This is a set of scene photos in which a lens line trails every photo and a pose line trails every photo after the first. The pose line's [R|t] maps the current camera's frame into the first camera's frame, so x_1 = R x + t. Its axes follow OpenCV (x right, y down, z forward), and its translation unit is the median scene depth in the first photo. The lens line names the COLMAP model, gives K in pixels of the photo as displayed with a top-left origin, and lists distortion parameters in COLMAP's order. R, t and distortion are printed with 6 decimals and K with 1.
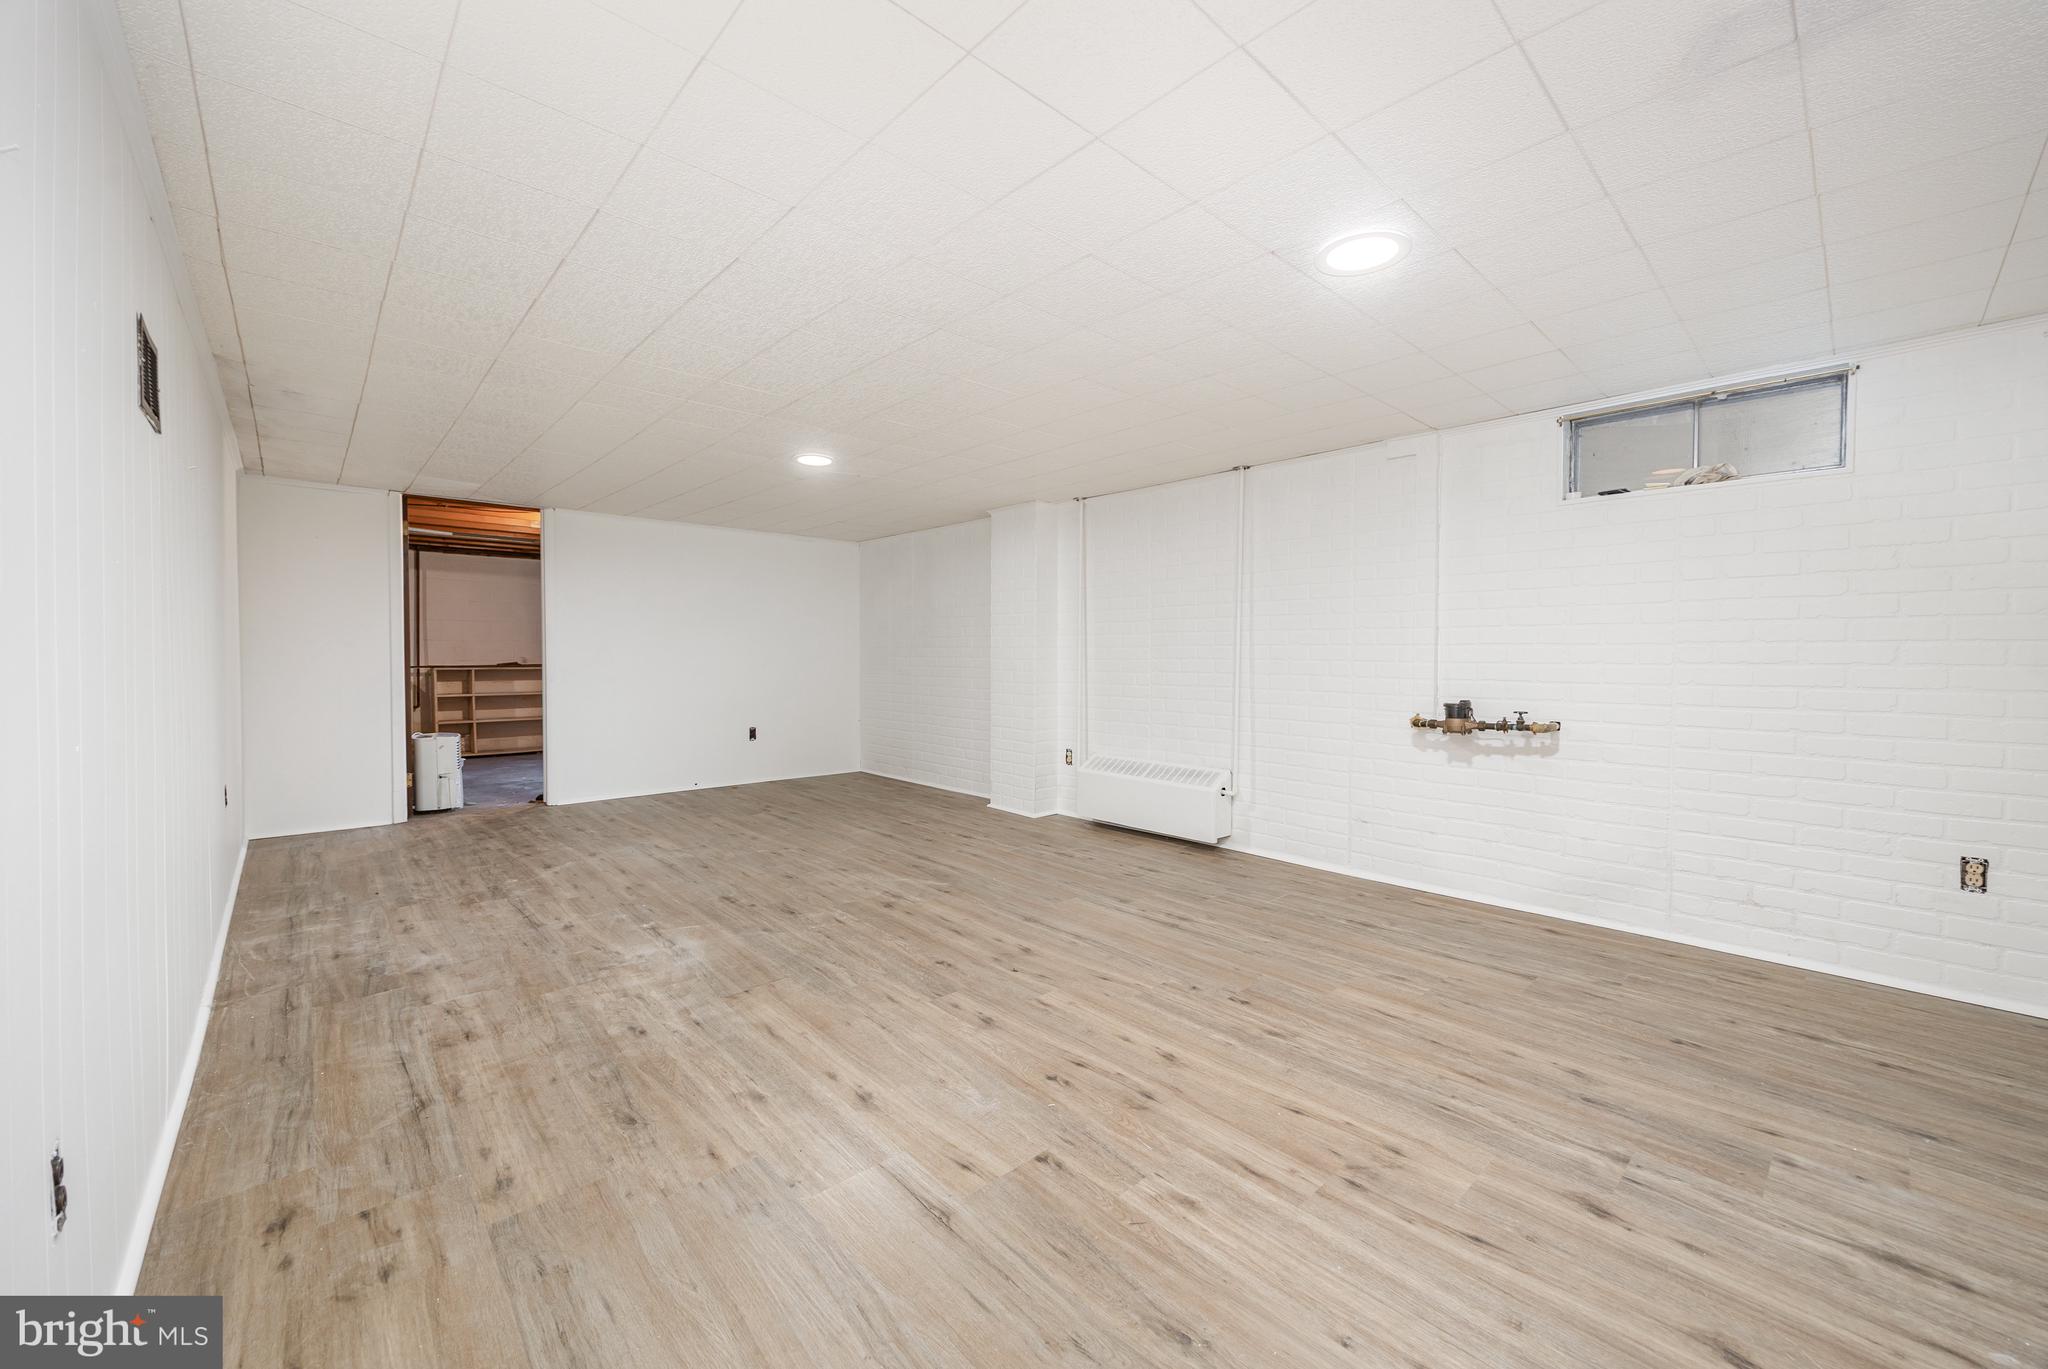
lens RADIAL K [[795.4, 0, 1035.8], [0, 795.4, 656.0], [0, 0, 1]] dist [-0.000849, -0.000357]
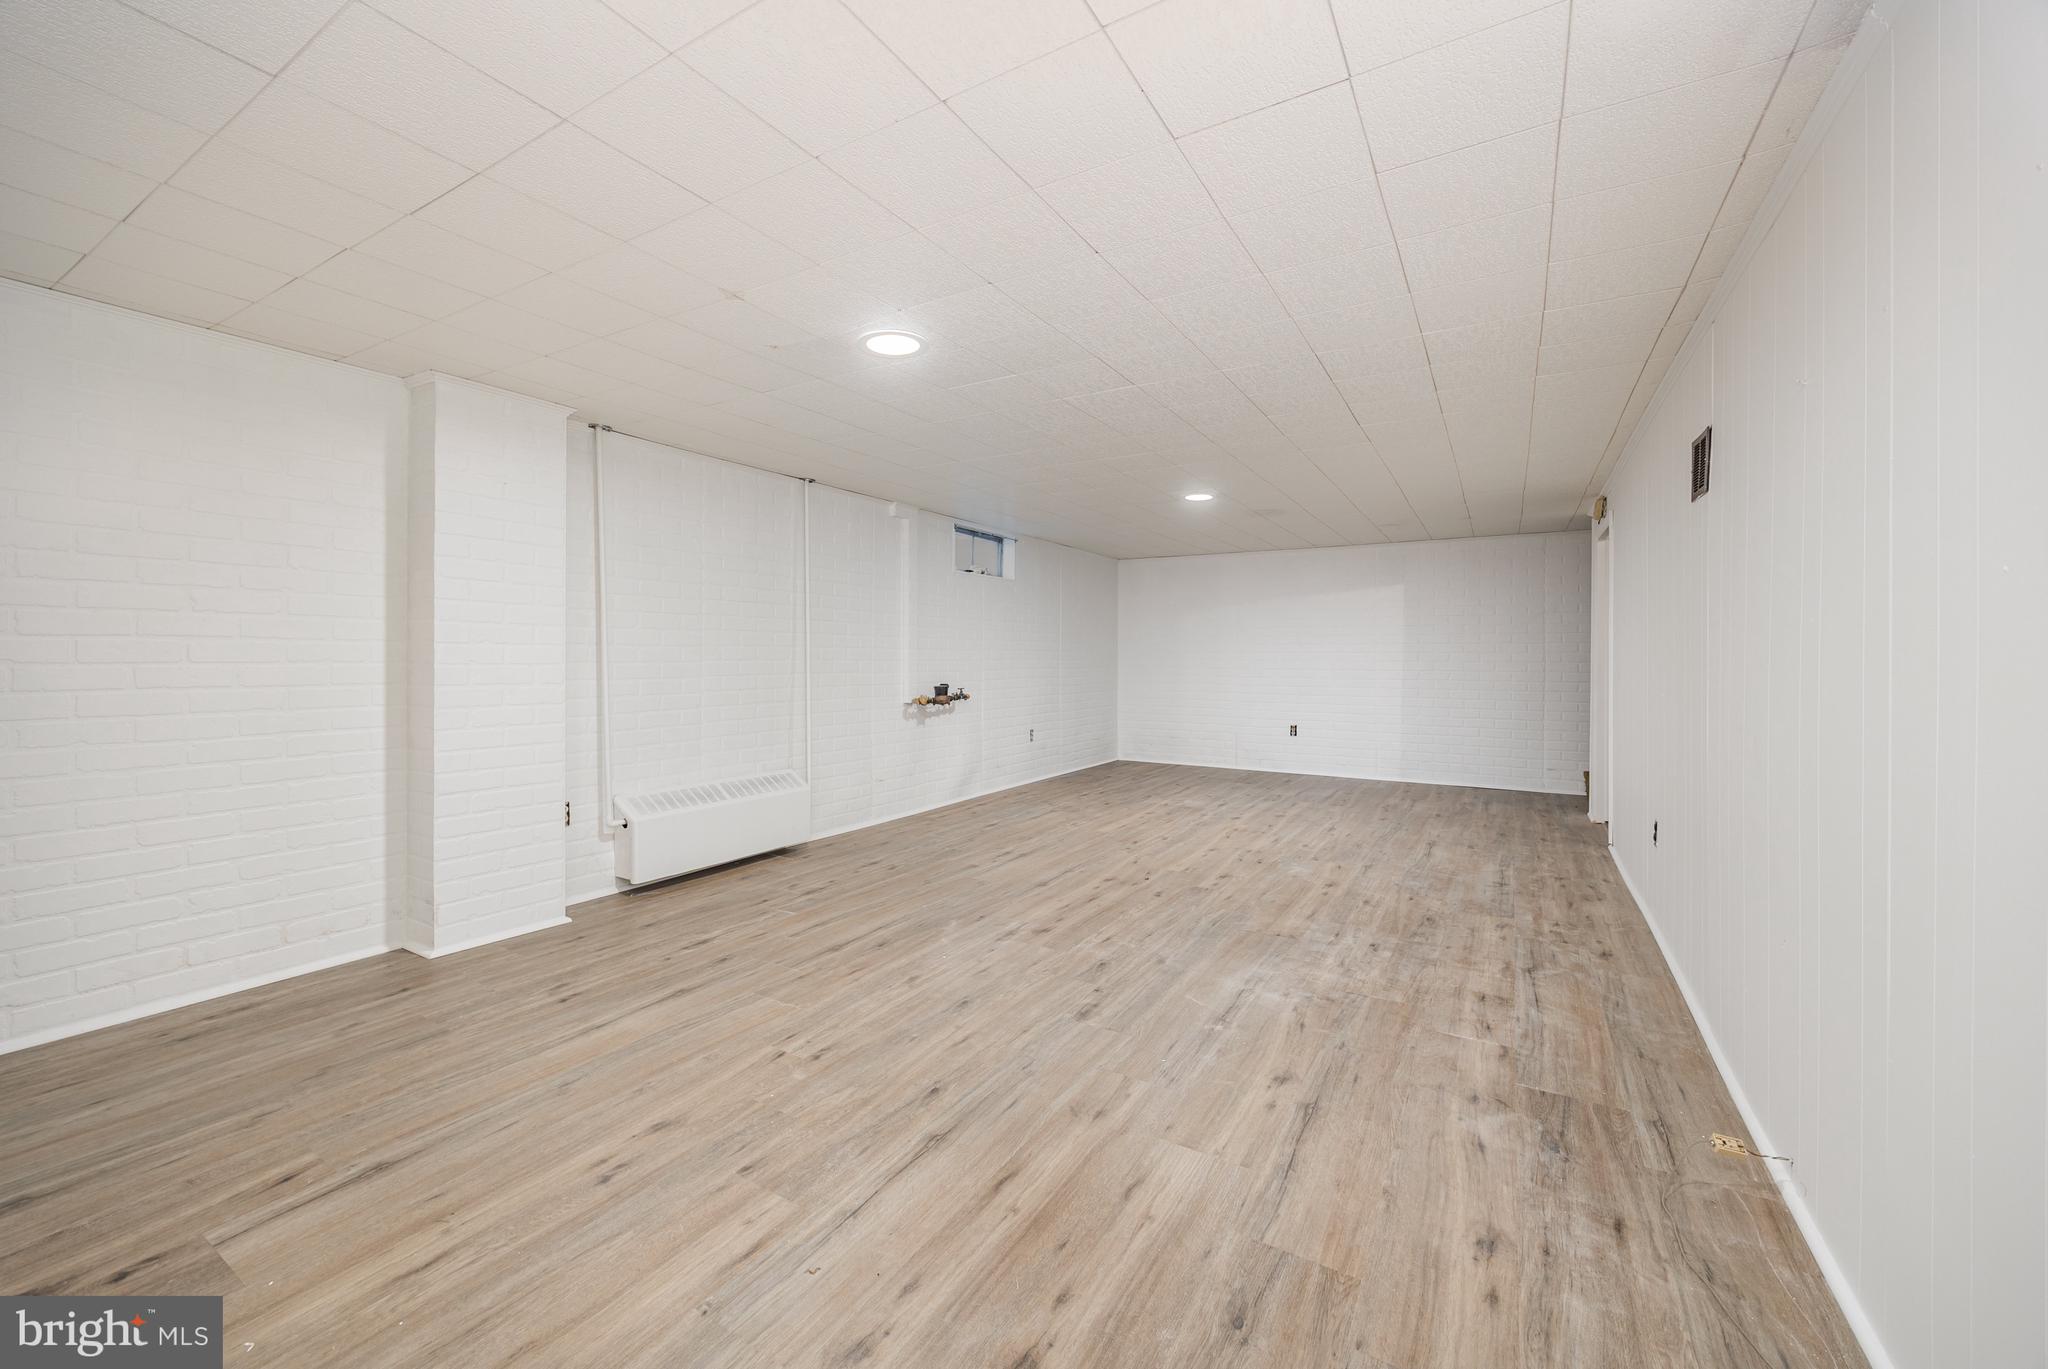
lens RADIAL K [[795.4, 0, 1035.8], [0, 795.4, 656.0], [0, 0, 1]] dist [-0.000849, -0.000357]
pose [[-0.282802, -0.004355, 0.959168, -1.366431], [-0.000215, 0.999990, 0.004477, -0.010593], [-0.959178, 0.001060, -0.282800, 1.629818]]
